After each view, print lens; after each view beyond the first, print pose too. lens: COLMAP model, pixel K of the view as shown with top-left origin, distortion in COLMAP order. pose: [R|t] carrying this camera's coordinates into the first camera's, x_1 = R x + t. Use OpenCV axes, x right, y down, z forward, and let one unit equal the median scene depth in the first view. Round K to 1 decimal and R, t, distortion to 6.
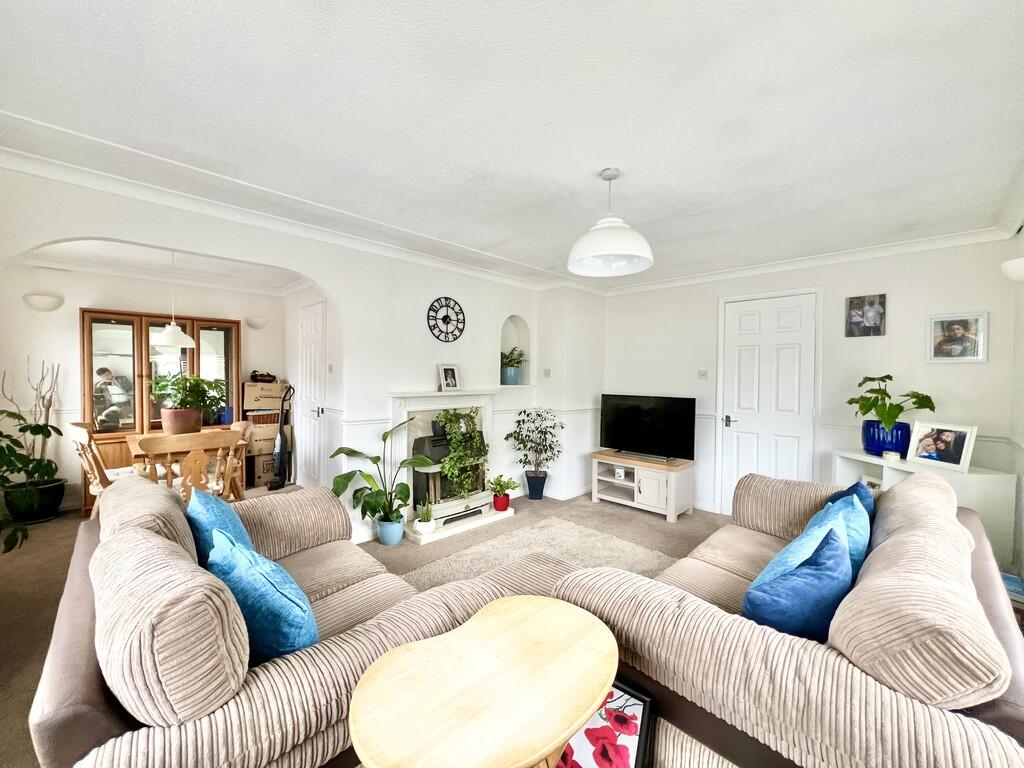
lens RADIAL K [[404.8, 0, 512.0], [0, 404.8, 384.0], [0, 0, 1]] dist [0.000038, -0.000005]
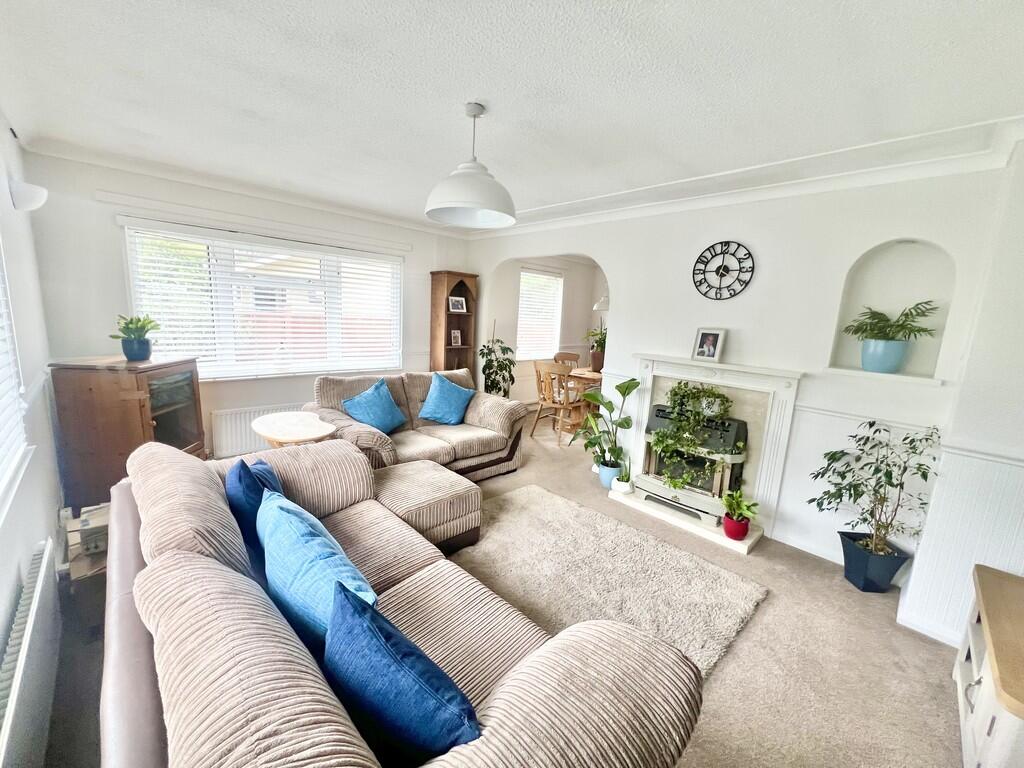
lens RADIAL K [[404.8, 0, 512.0], [0, 404.8, 384.0], [0, 0, 1]] dist [0.000038, -0.000005]
pose [[-0.000161, 0.166084, -0.986112, 0.650263], [-0.075117, 0.983324, 0.165626, -0.042498], [0.997175, 0.074100, 0.012317, 0.599404]]
